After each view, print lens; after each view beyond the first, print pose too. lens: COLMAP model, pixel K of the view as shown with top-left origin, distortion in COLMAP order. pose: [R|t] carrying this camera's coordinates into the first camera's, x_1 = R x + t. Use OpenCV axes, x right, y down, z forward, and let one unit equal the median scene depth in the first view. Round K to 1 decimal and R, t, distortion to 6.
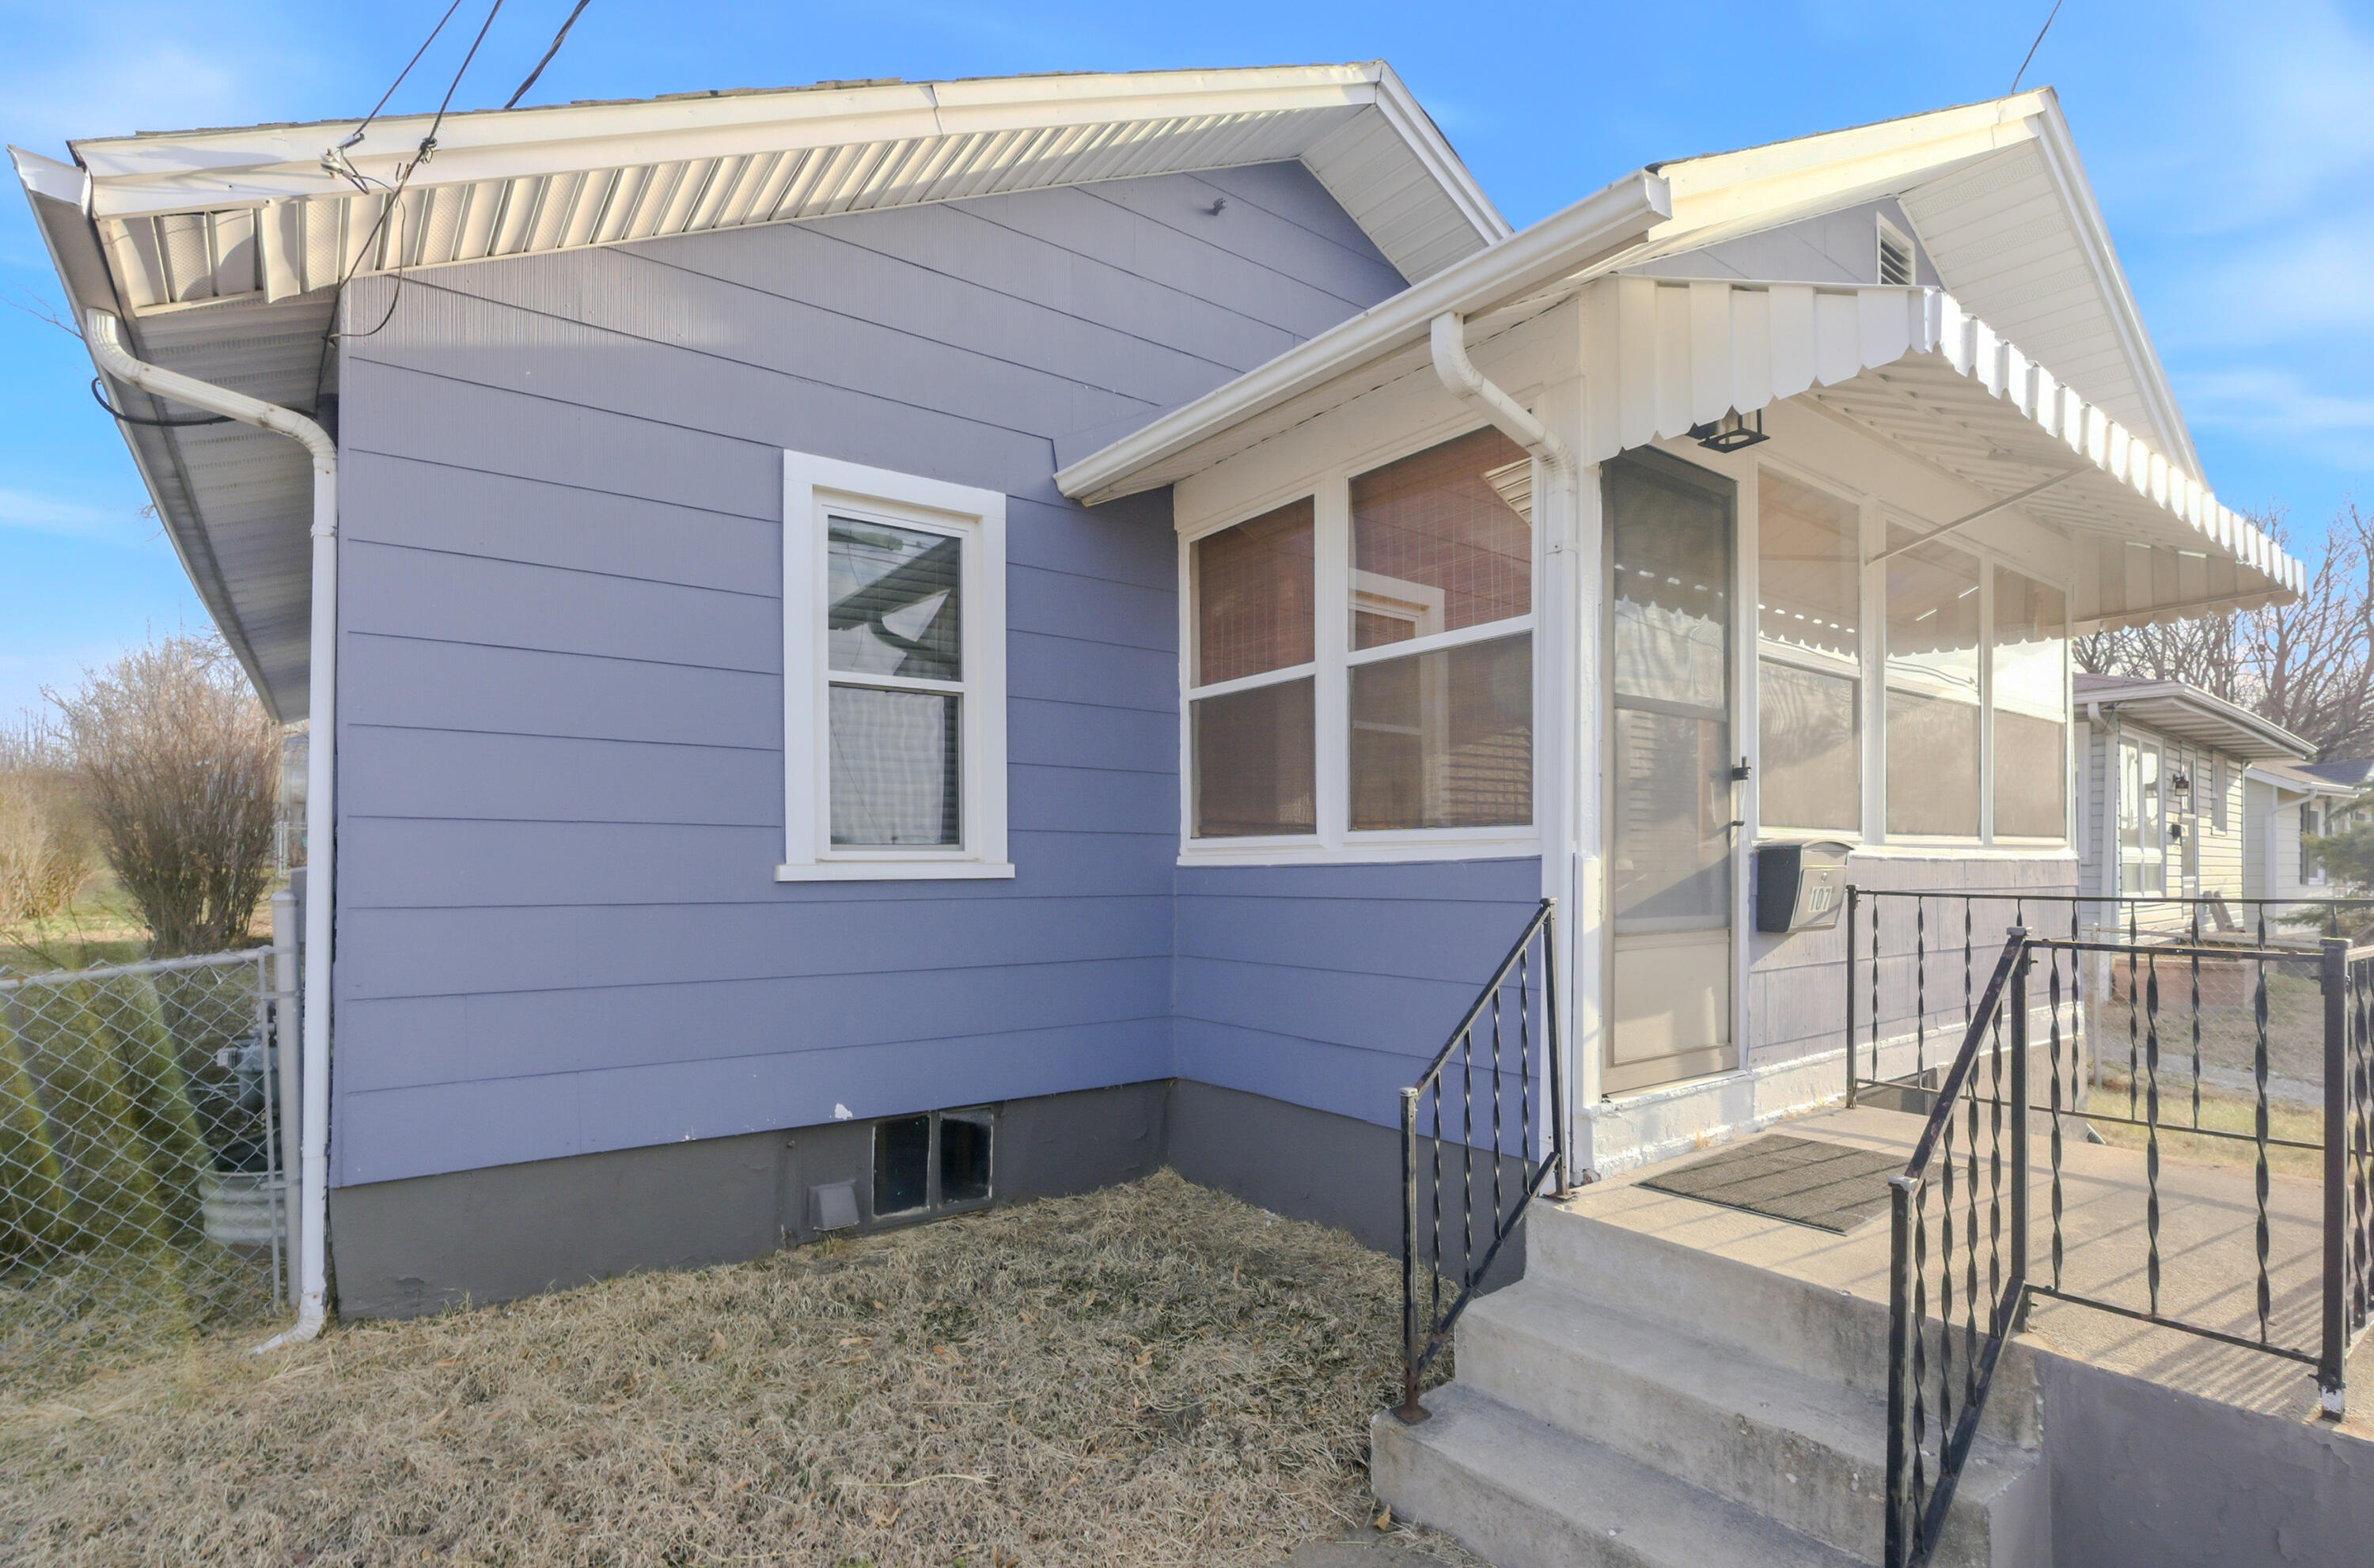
lens RADIAL K [[1071.5, 0, 1197.2], [0, 1071.5, 781.9], [0, 0, 1]] dist [-0.022288, -0.000097]
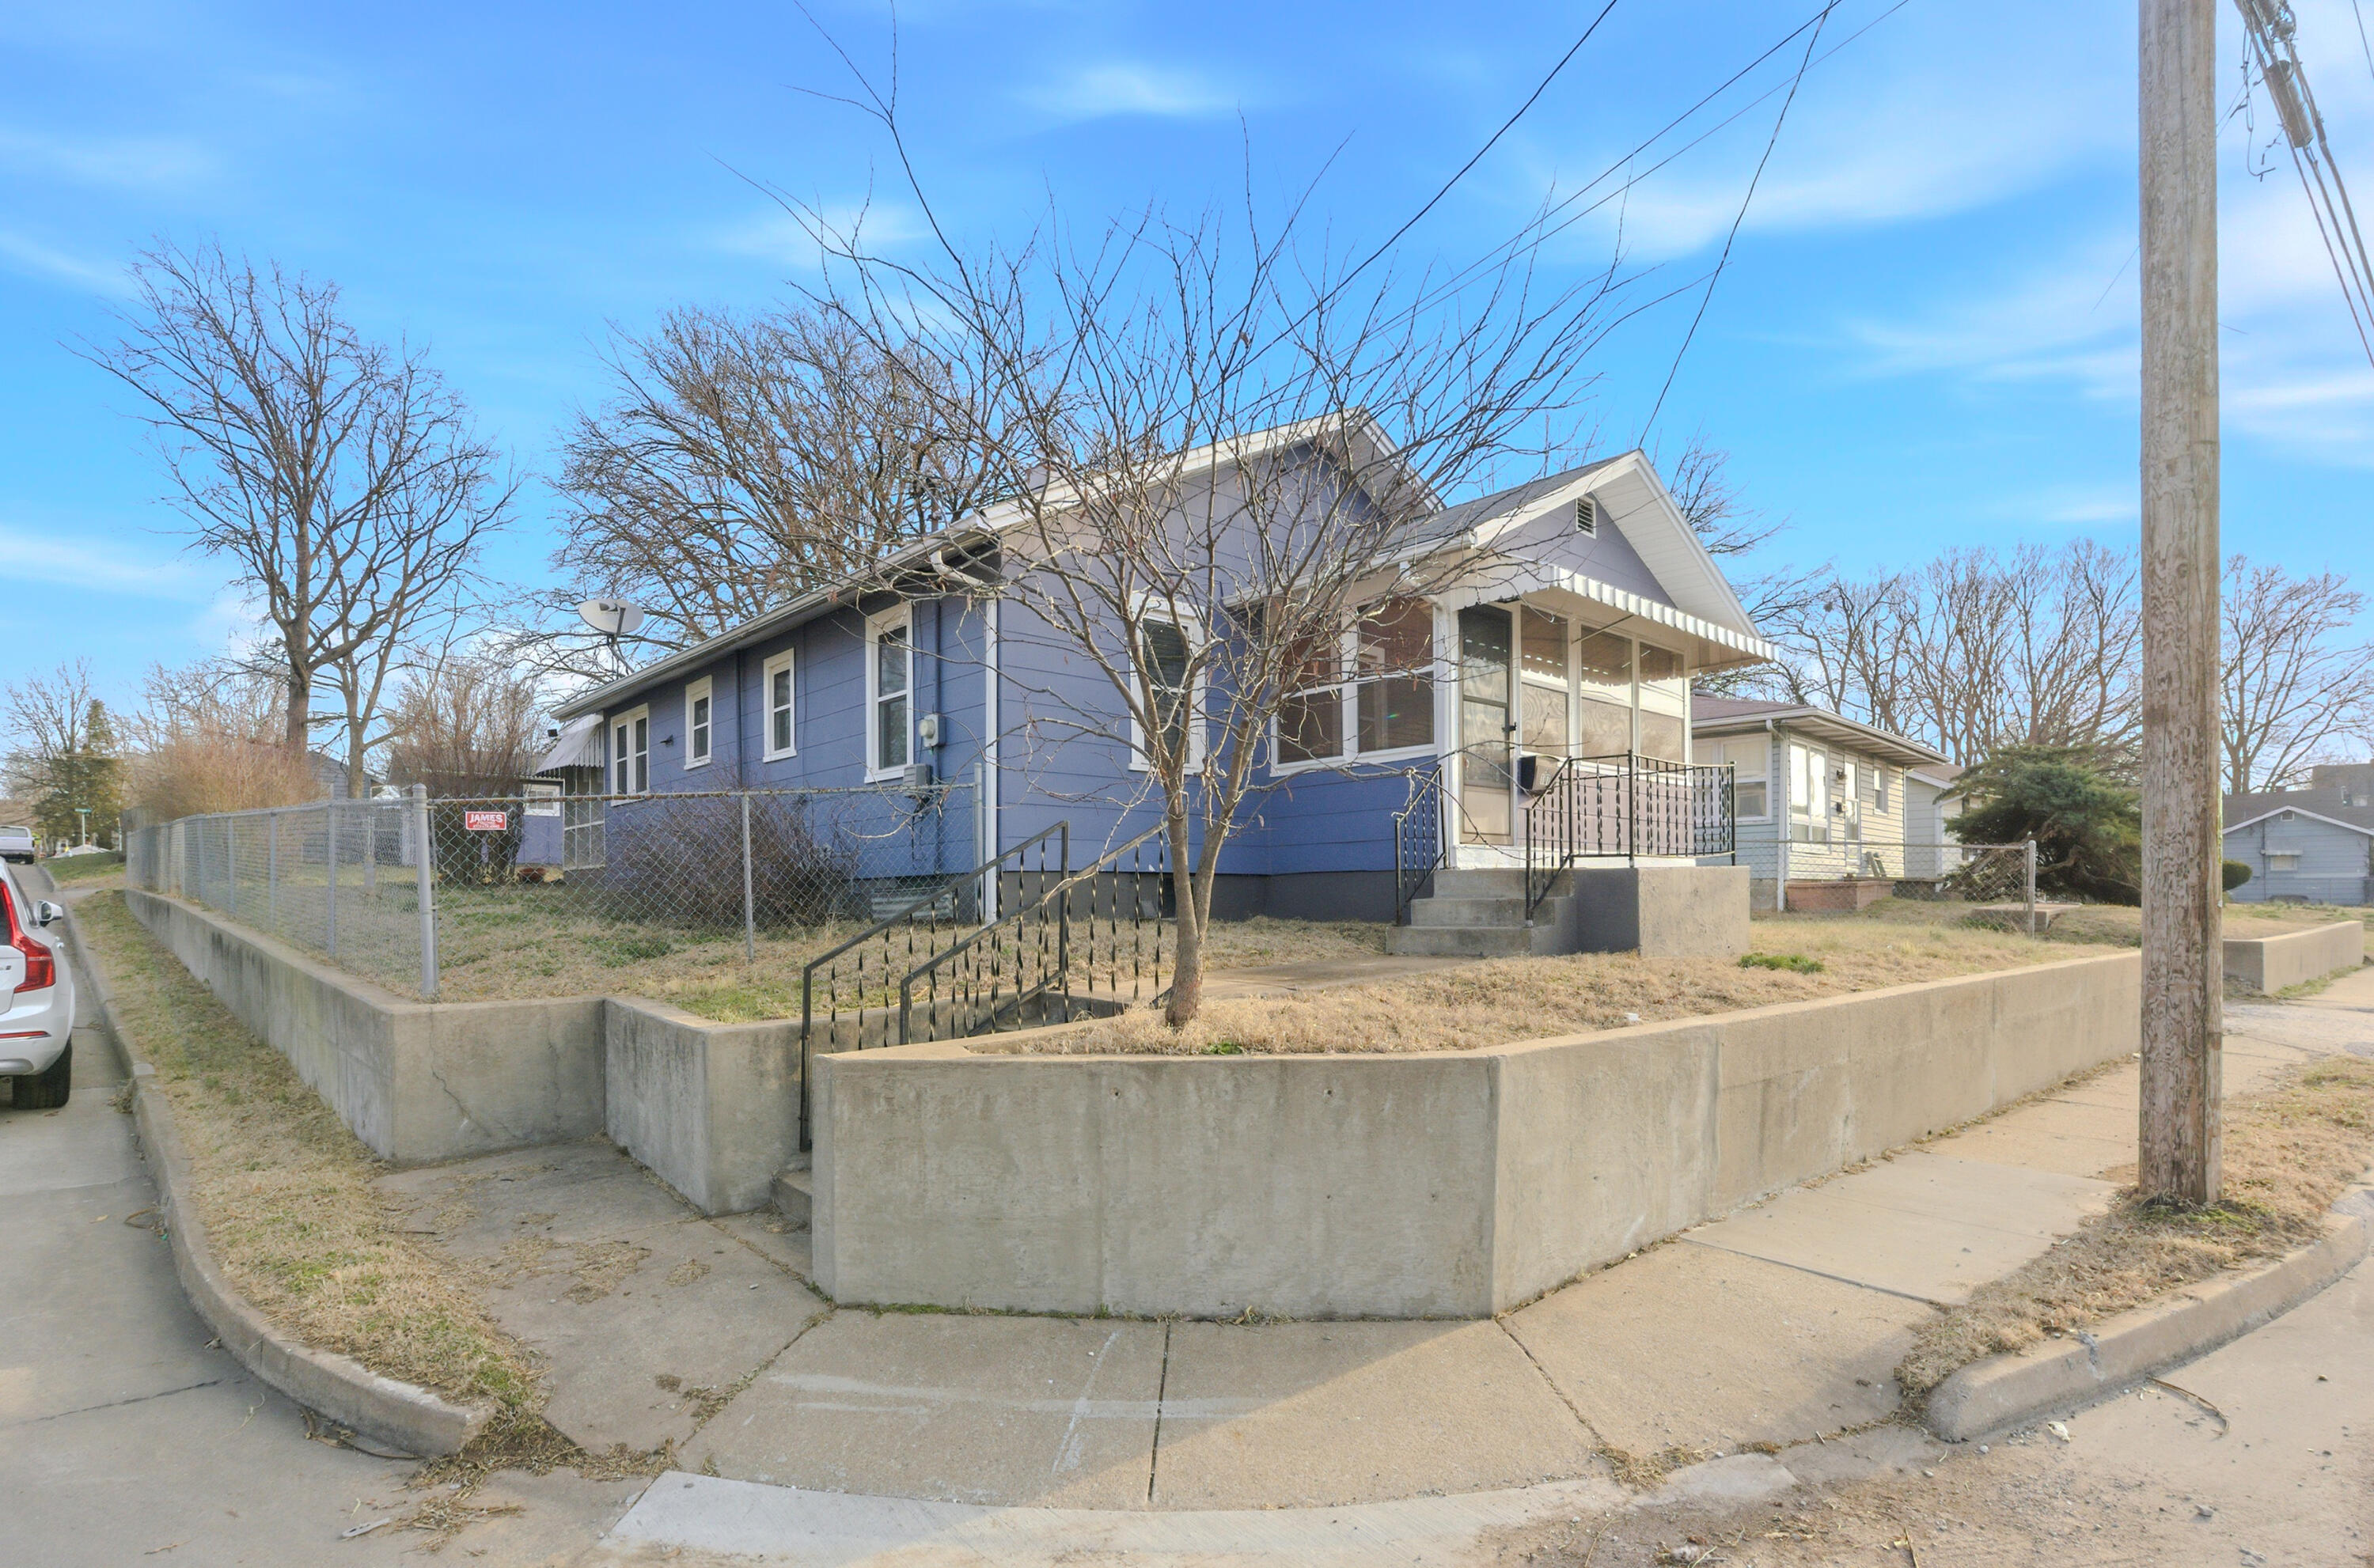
lens RADIAL K [[1071.5, 0, 1197.2], [0, 1071.5, 781.9], [0, 0, 1]] dist [-0.022288, -0.000097]
pose [[0.994445, 0.005720, 0.105097, -0.468333], [-0.002628, 0.999560, -0.029537, 0.183541], [-0.105220, 0.029096, 0.994023, -1.344965]]
